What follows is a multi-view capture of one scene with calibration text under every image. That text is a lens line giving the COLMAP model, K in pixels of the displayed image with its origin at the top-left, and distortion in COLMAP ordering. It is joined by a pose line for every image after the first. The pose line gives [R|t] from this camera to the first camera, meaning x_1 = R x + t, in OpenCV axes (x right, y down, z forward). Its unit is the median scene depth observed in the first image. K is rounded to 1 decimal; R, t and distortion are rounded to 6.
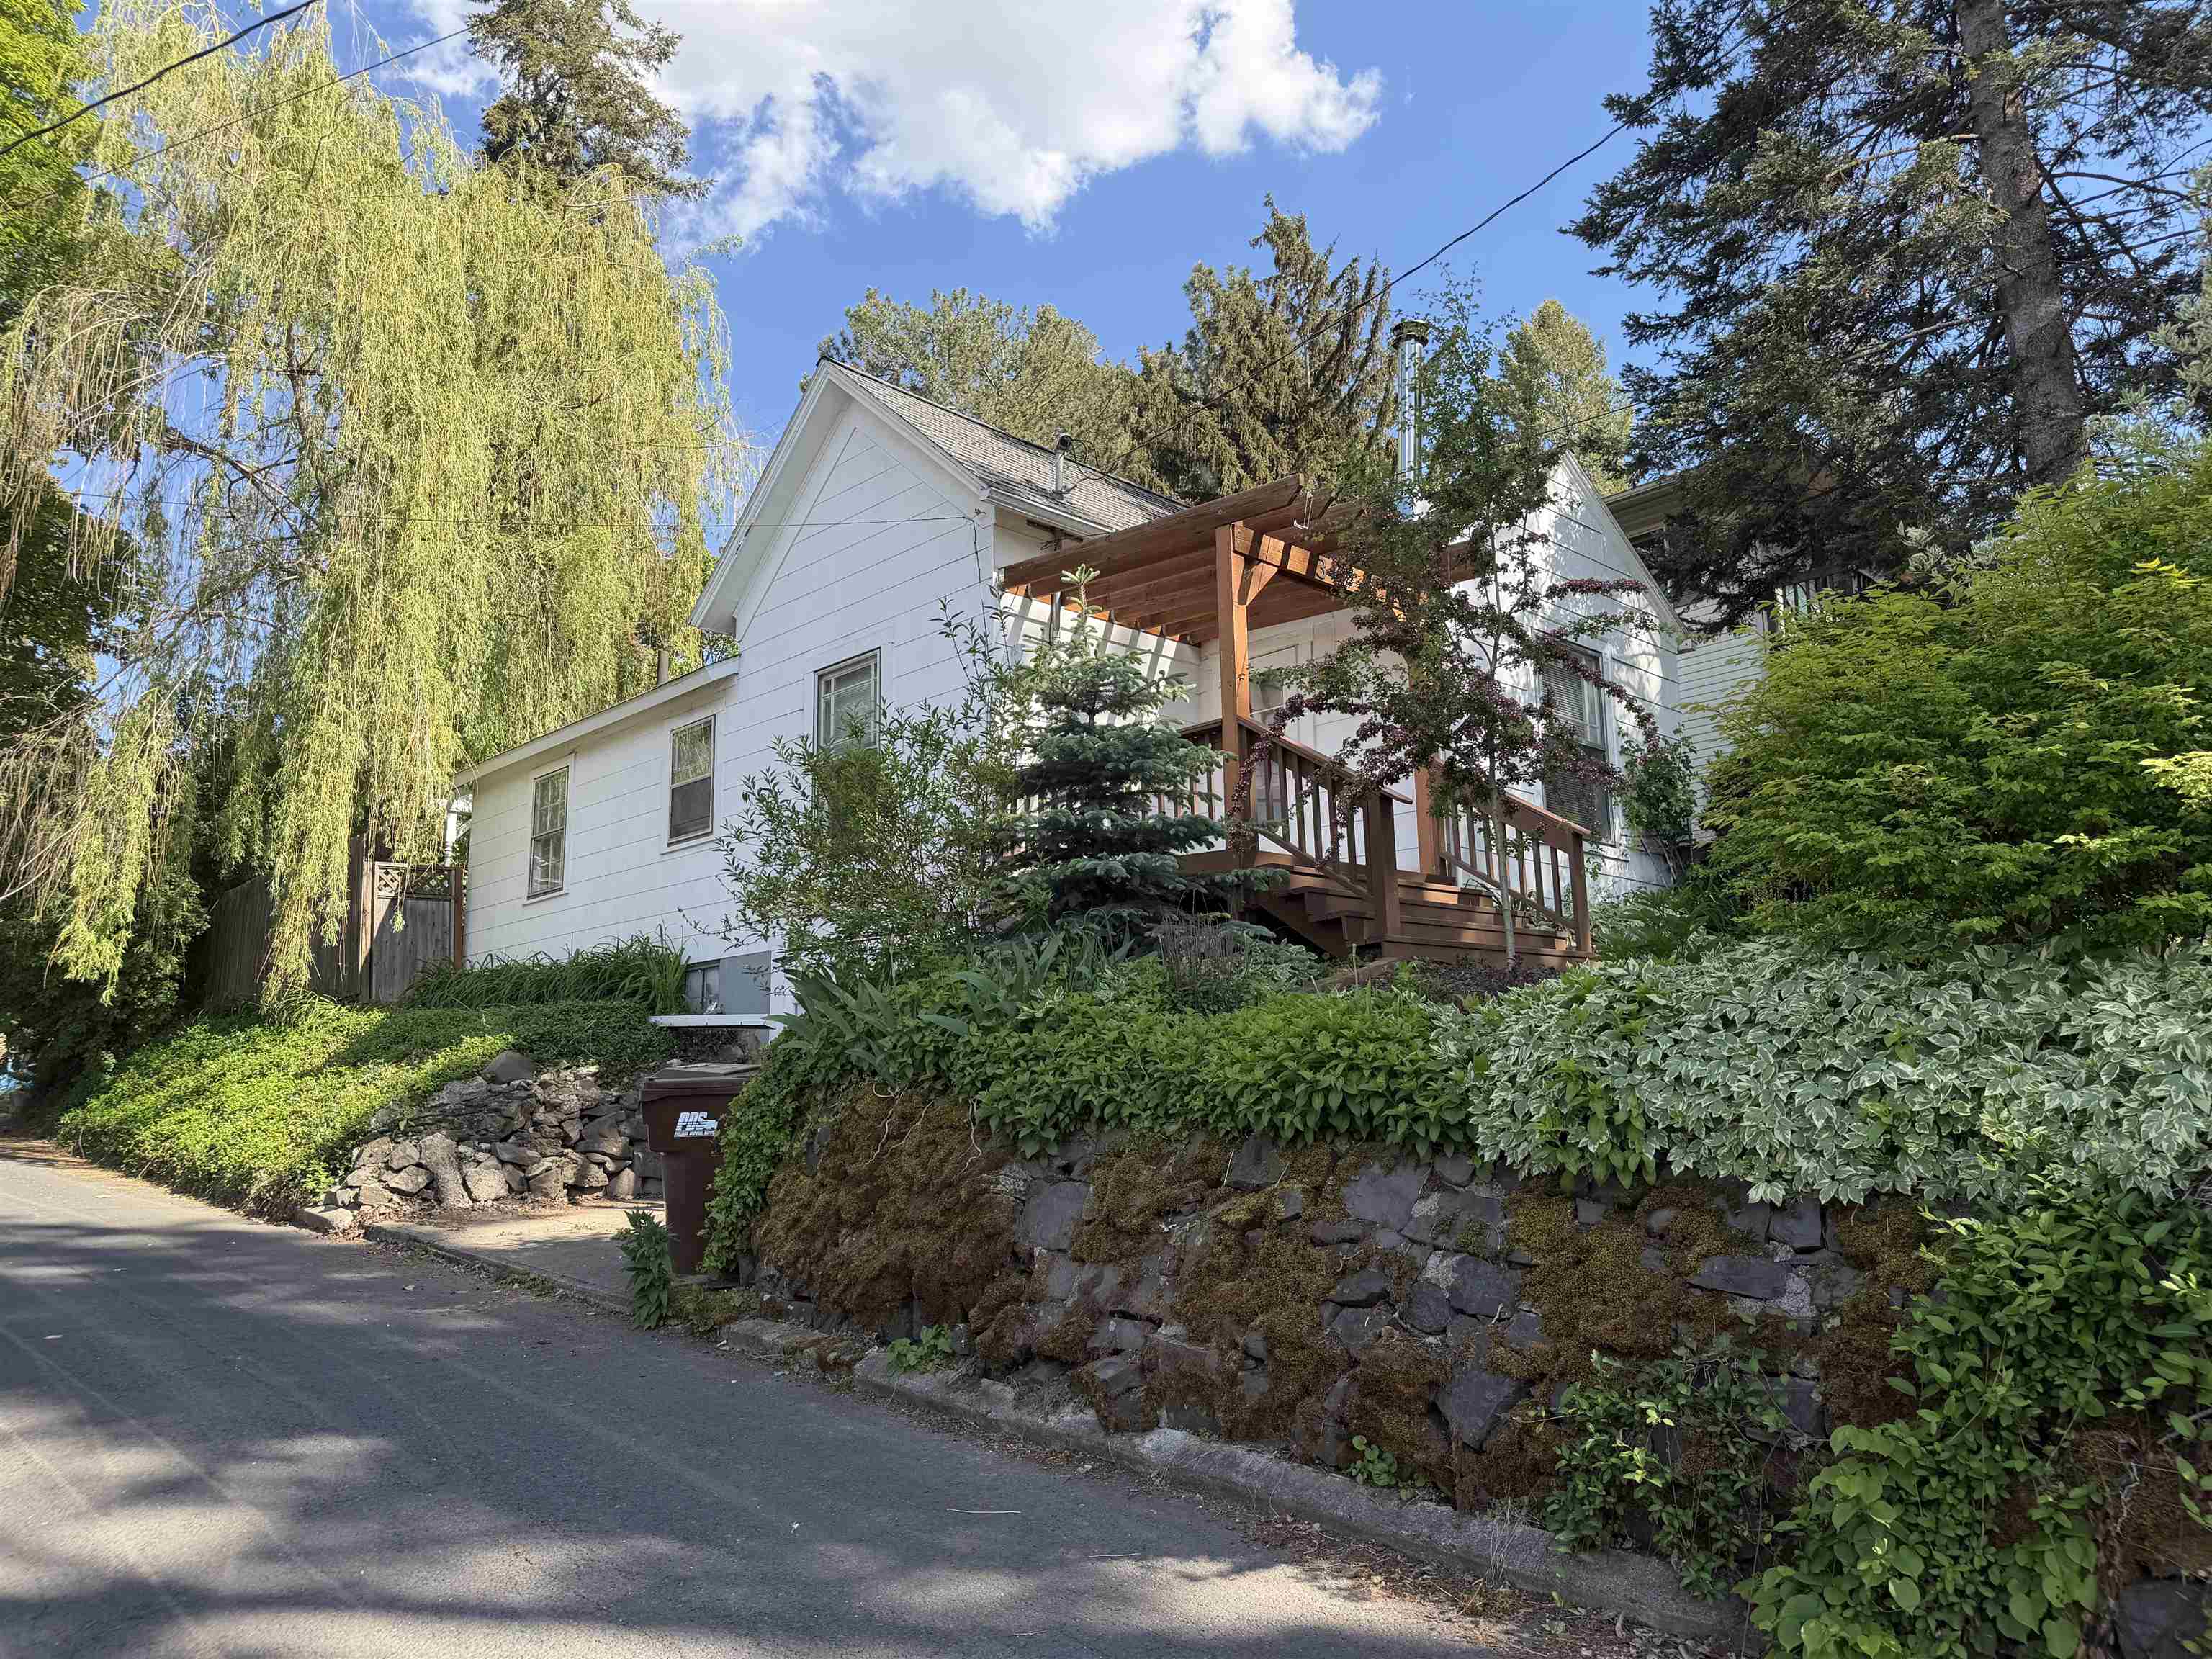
lens RADIAL K [[1561.5, 0, 1106.0], [0, 1561.5, 829.5], [0, 0, 1]] dist [0.114400, -0.175865]
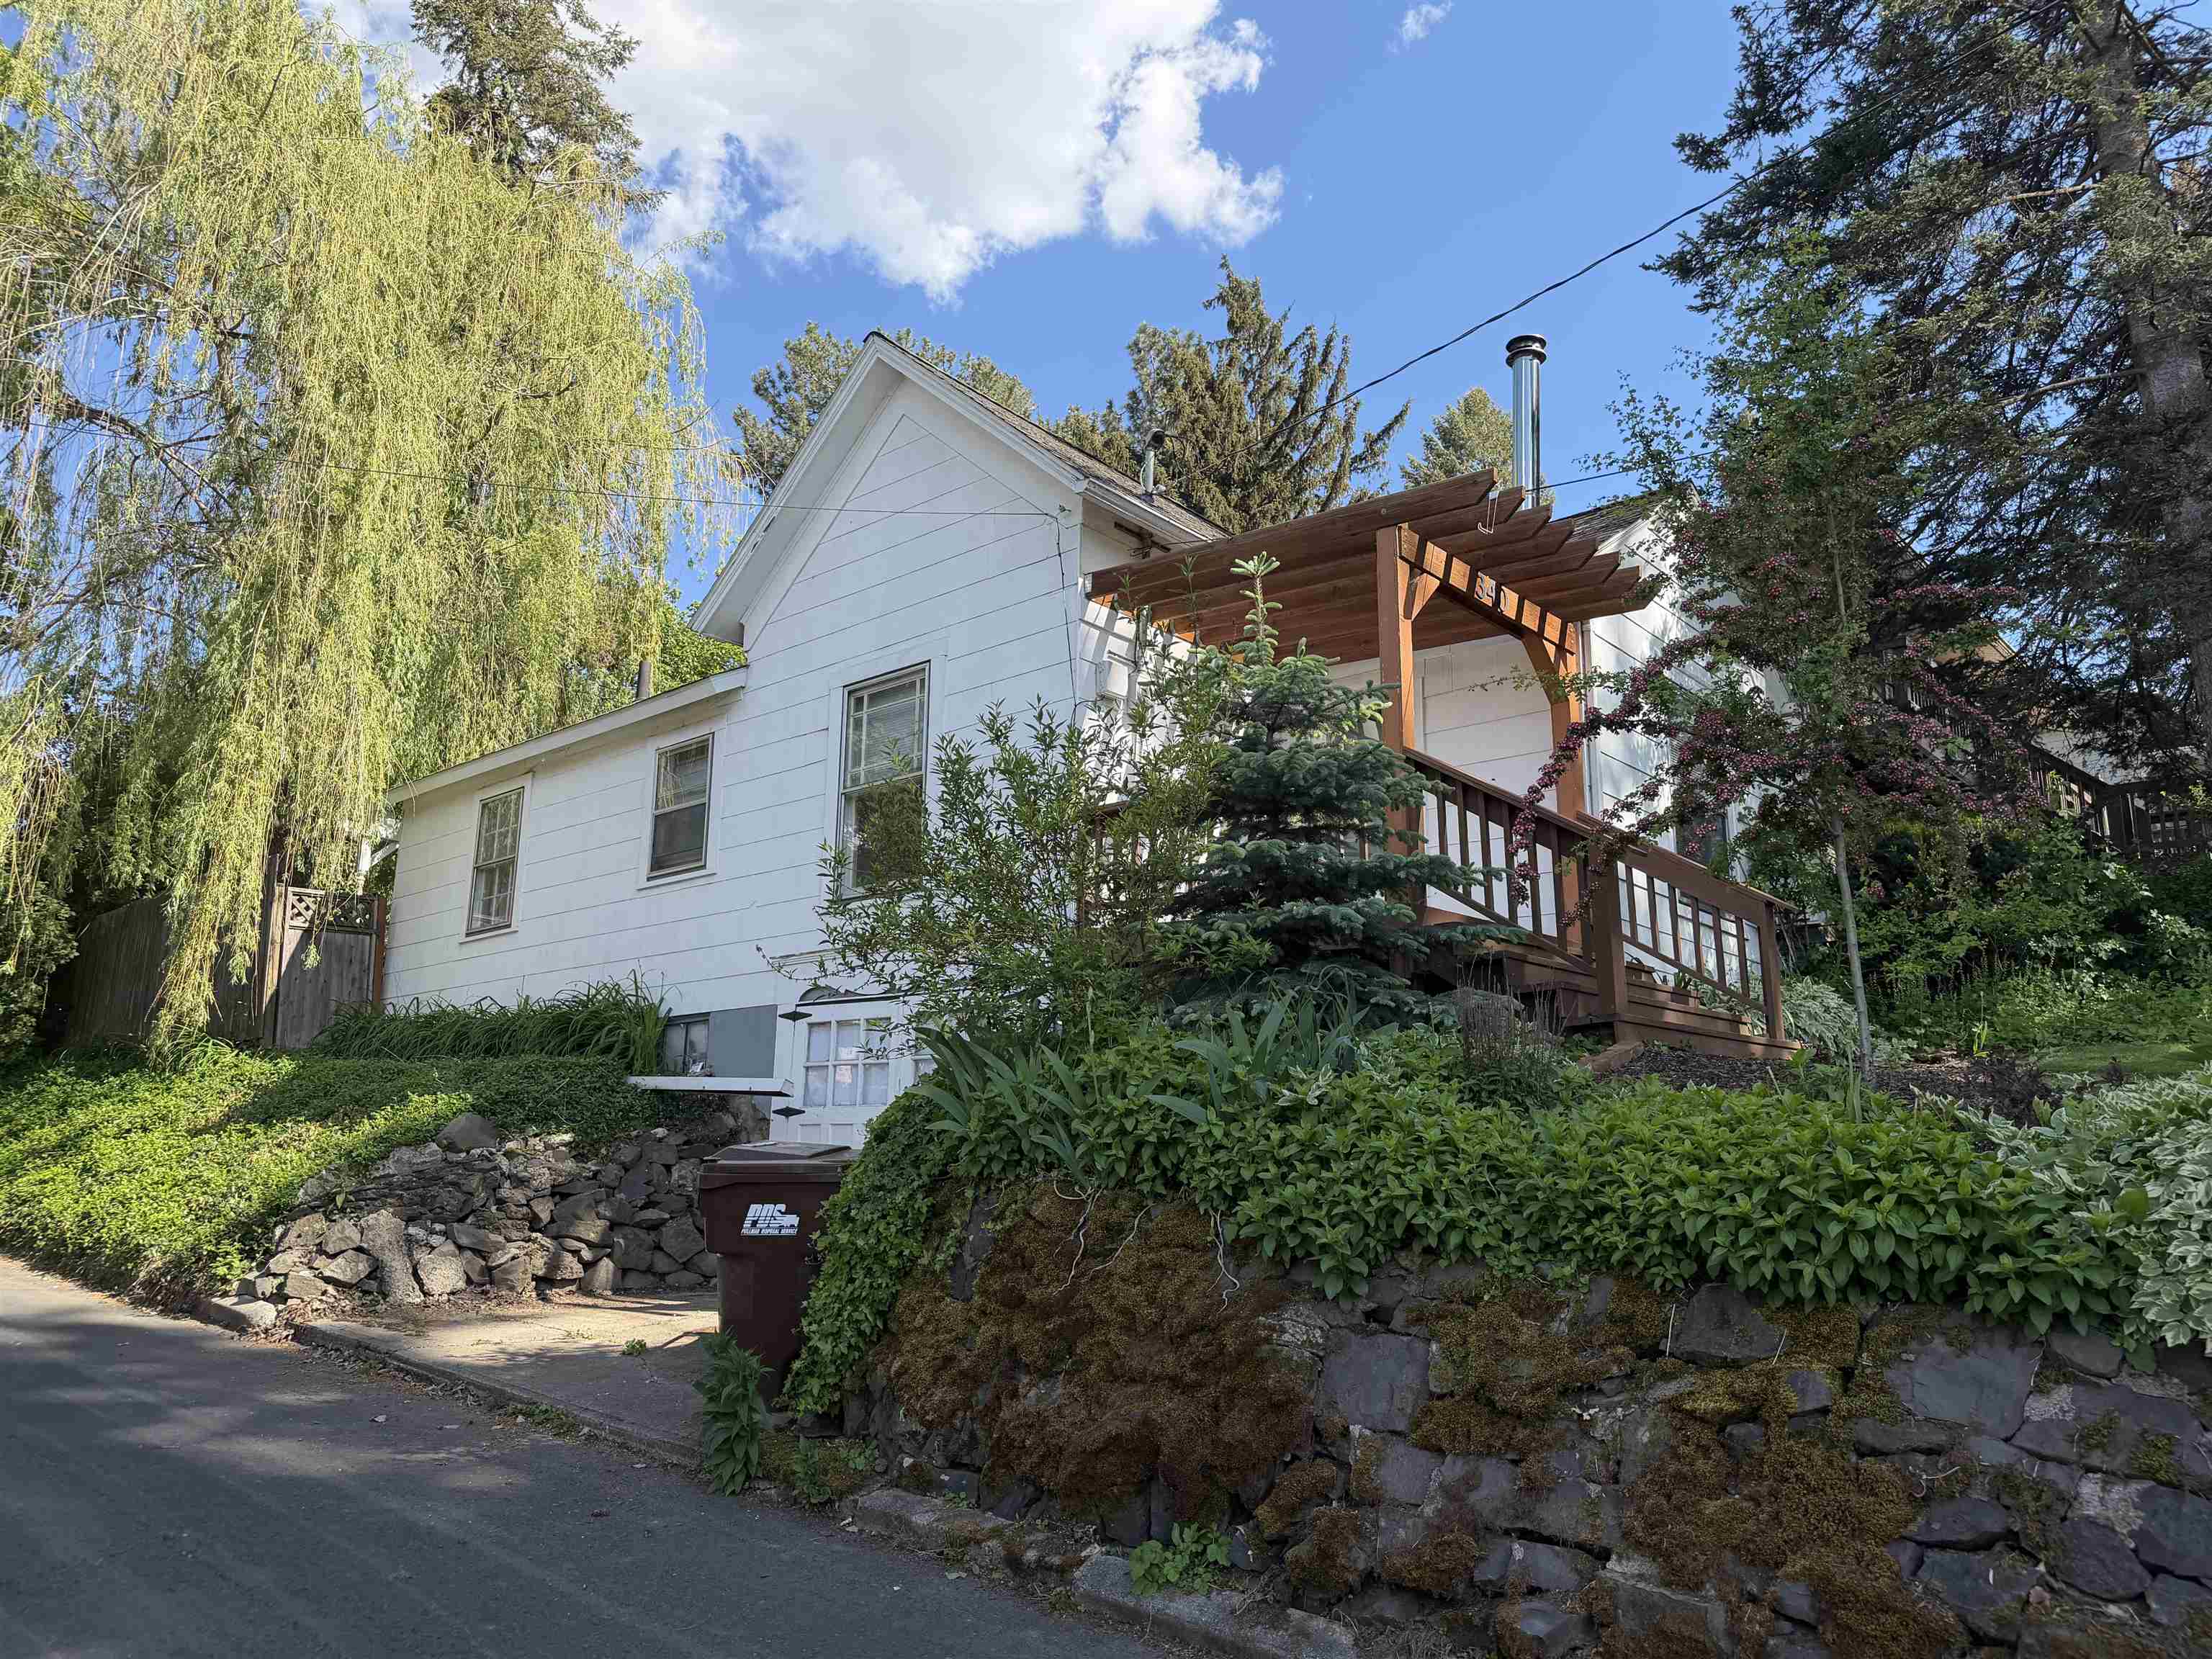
lens RADIAL K [[1537.9, 0, 1072.4], [0, 1537.9, 837.5], [0, 0, 1]] dist [0.083829, -0.106745]
pose [[0.996314, 0.044312, 0.073451, -0.109194], [-0.041271, 0.998247, -0.042423, 0.013523], [-0.075202, 0.039235, 0.996396, 0.127029]]
